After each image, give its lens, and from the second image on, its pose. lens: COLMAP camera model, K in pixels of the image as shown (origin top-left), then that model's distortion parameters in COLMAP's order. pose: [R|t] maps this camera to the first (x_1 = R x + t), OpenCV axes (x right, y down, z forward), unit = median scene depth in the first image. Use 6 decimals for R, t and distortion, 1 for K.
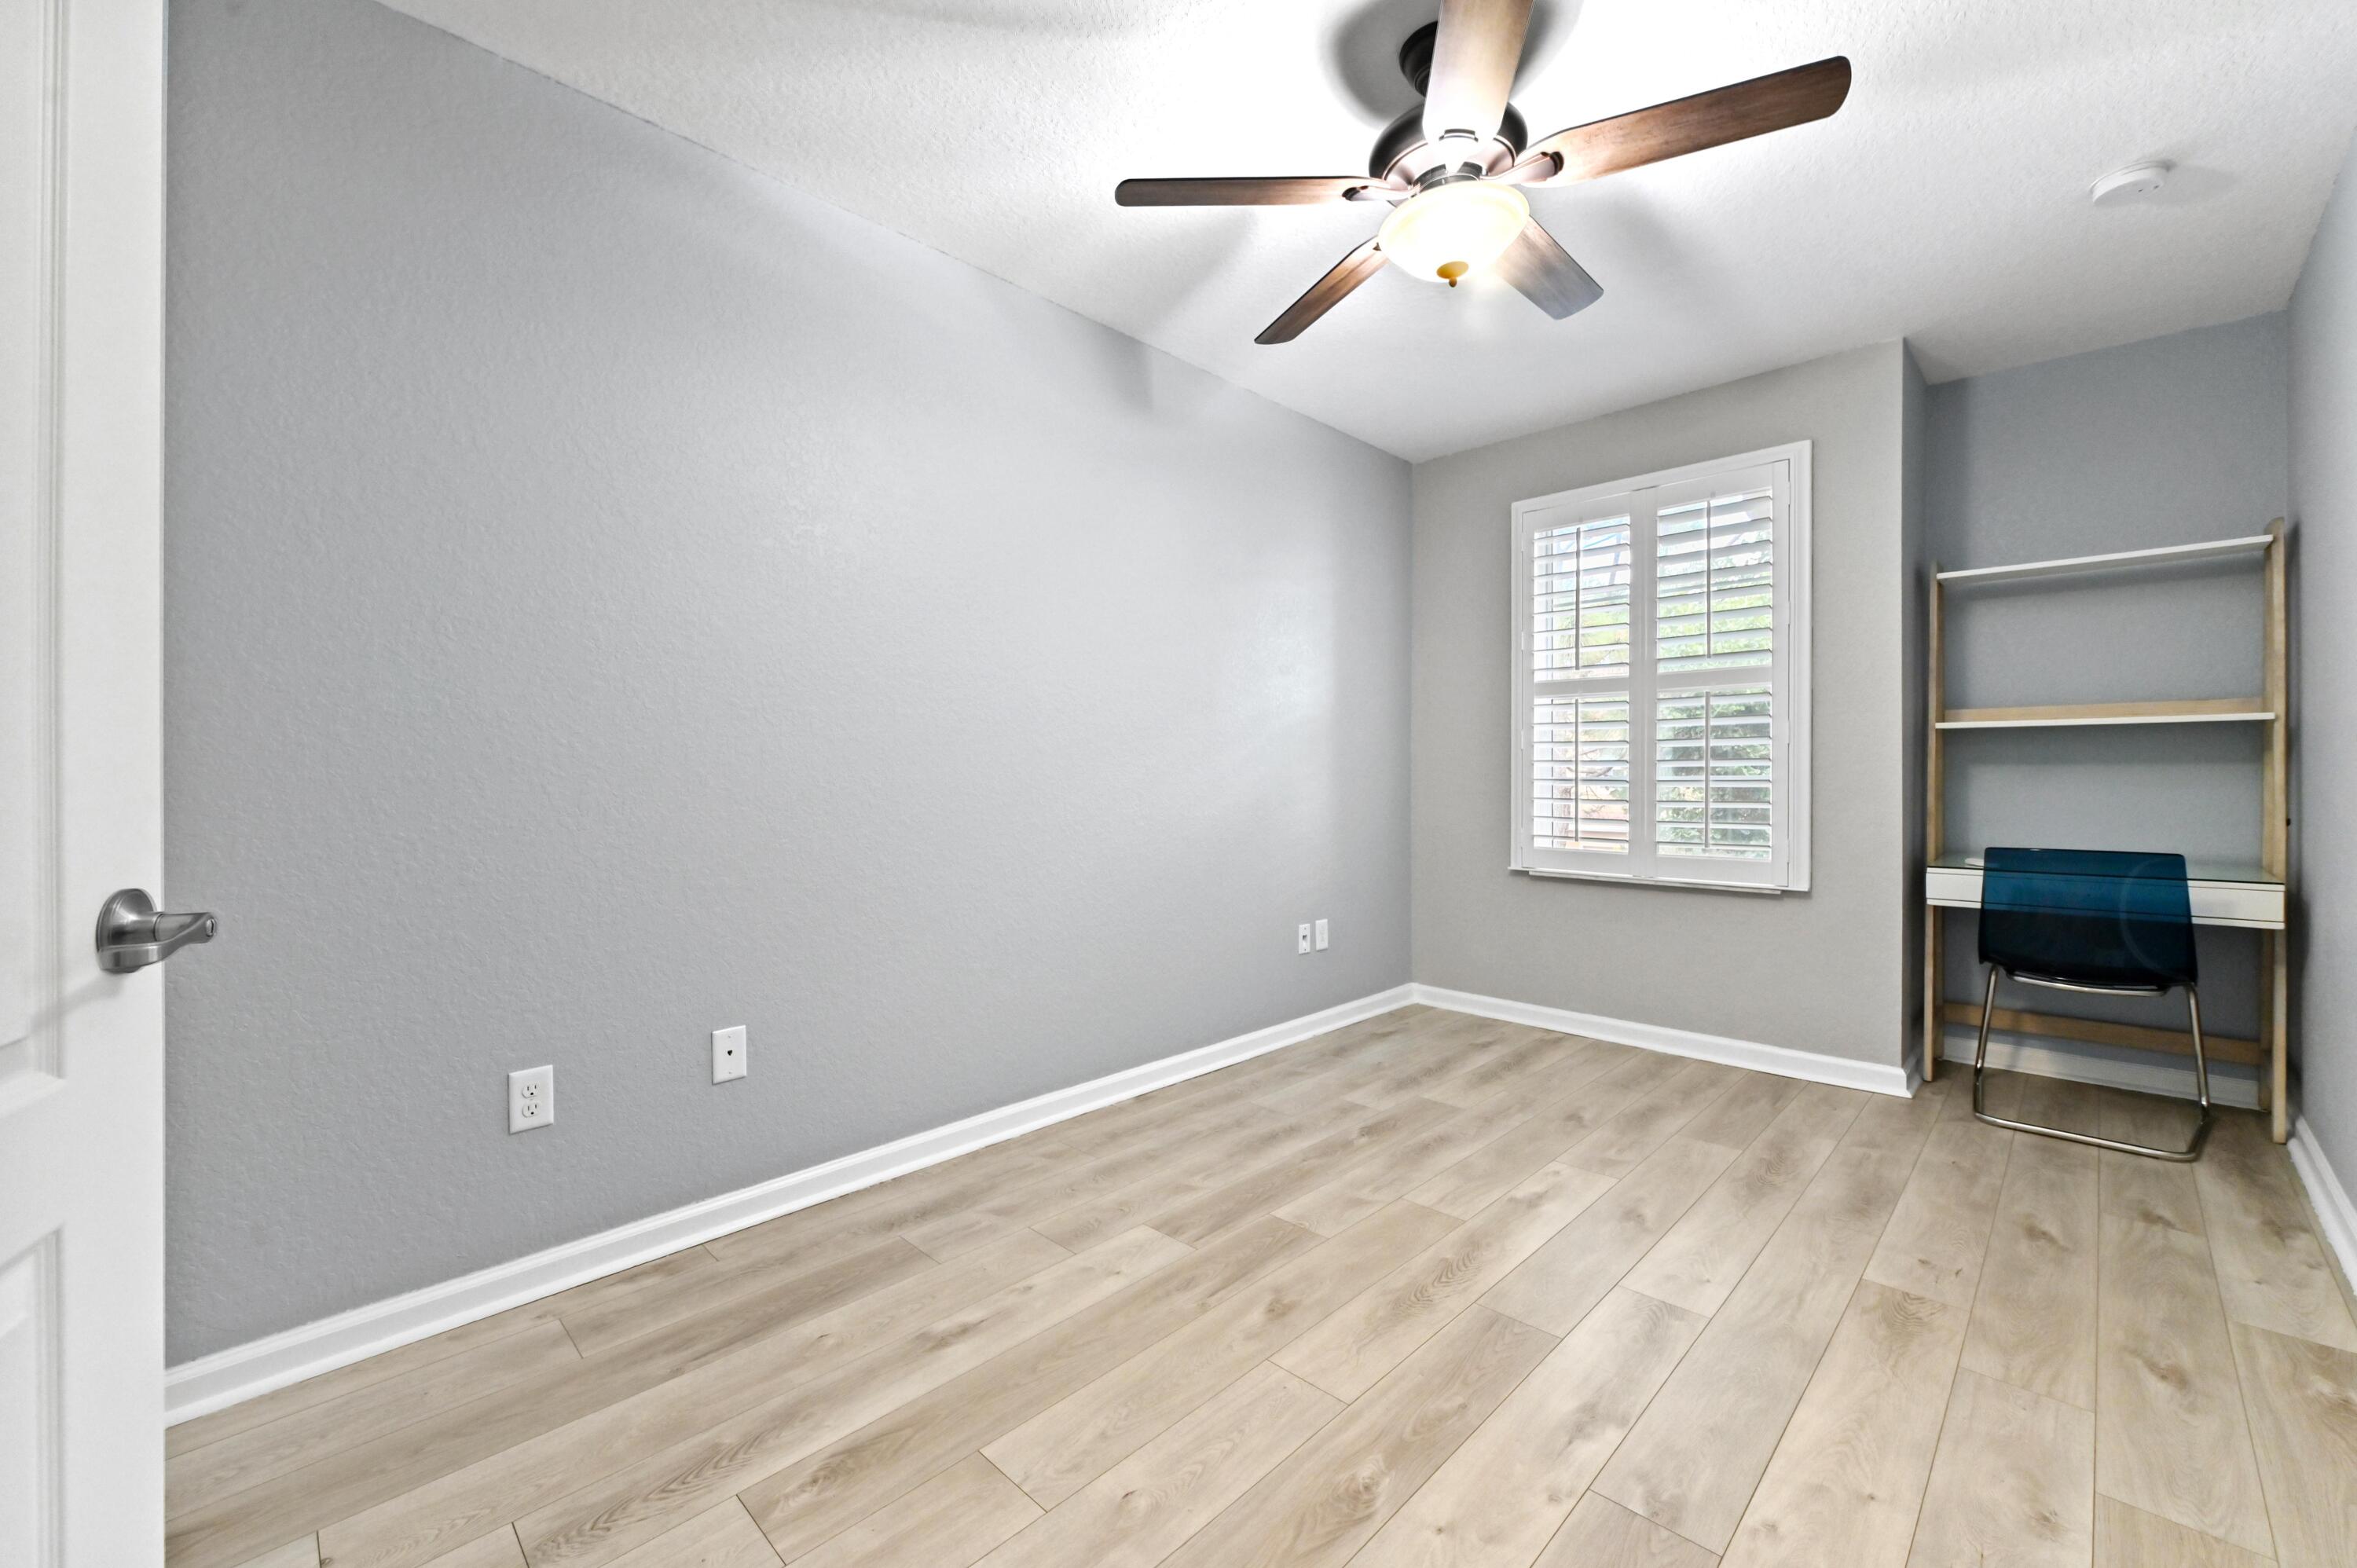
lens RADIAL K [[938.7, 0, 1176.0], [0, 938.7, 784.4], [0, 0, 1]] dist [-0.007042, -0.000981]
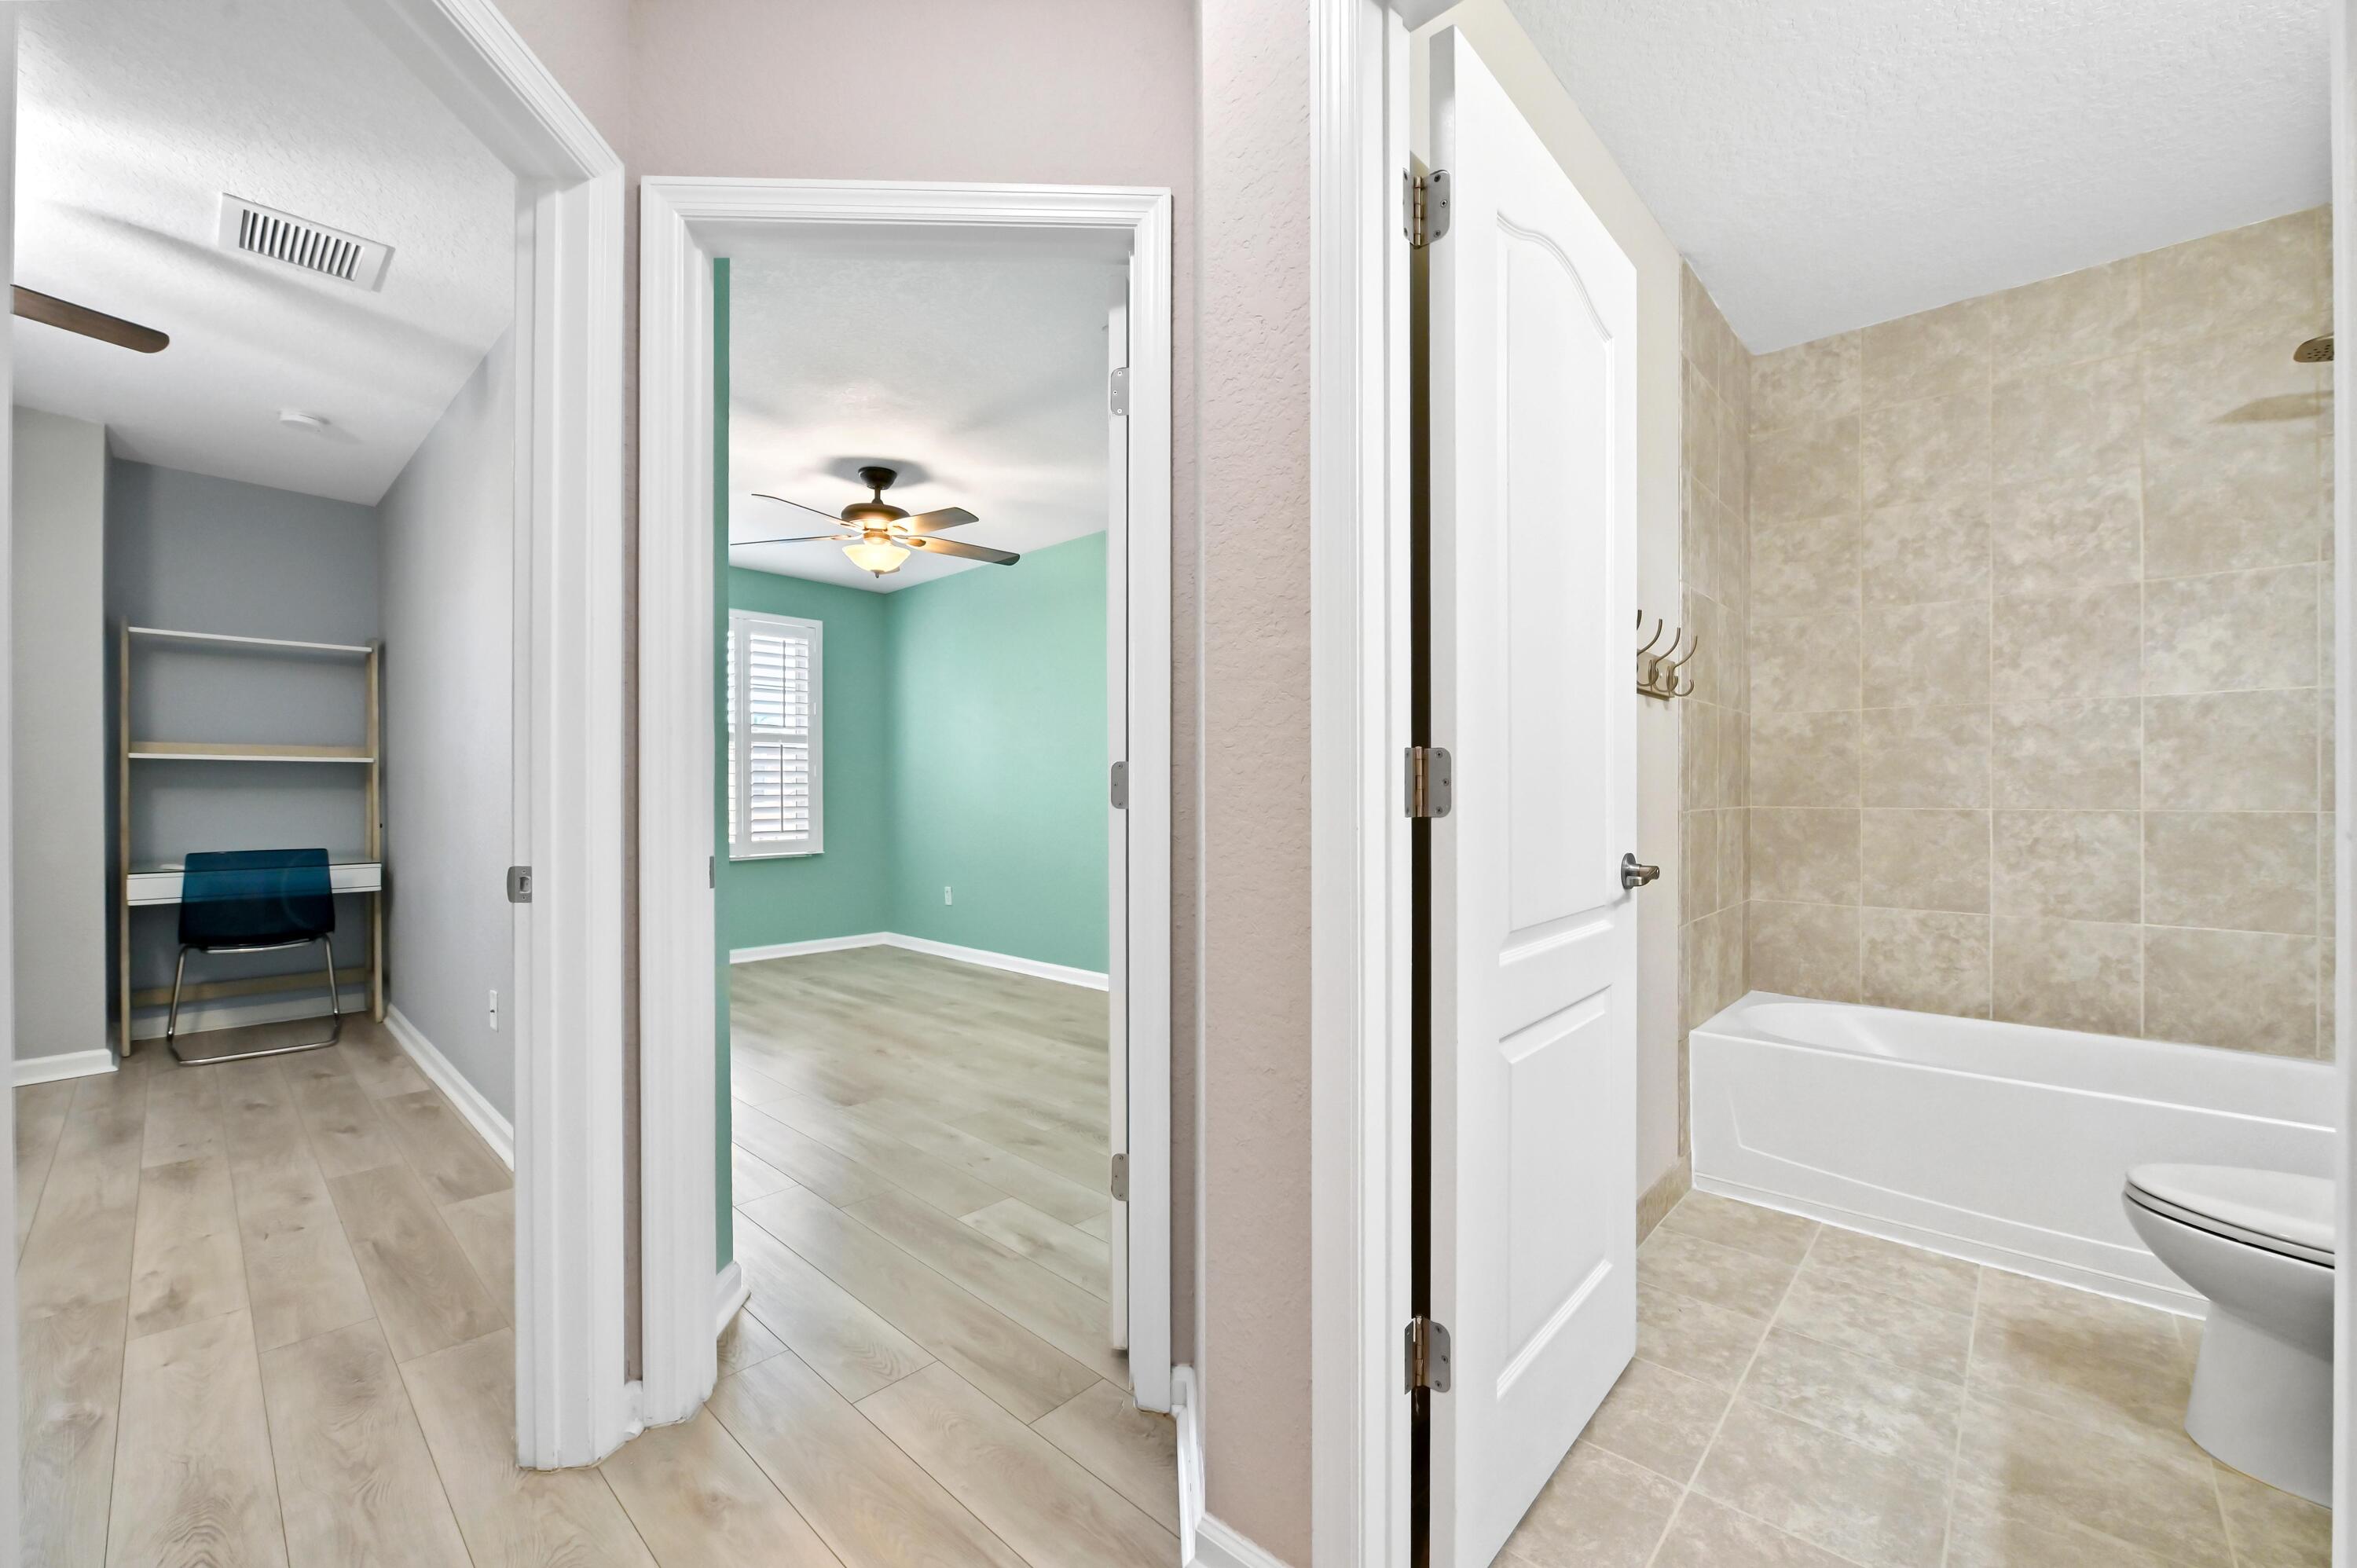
lens RADIAL K [[938.7, 0, 1168.9], [0, 938.7, 794.8], [0, 0, 1]] dist [-0.007042, -0.000981]
pose [[-0.029295, -0.000387, 0.999571, -0.463668], [0.008244, 0.999966, 0.000629, -0.003841], [-0.999537, 0.008259, -0.029291, -0.325464]]
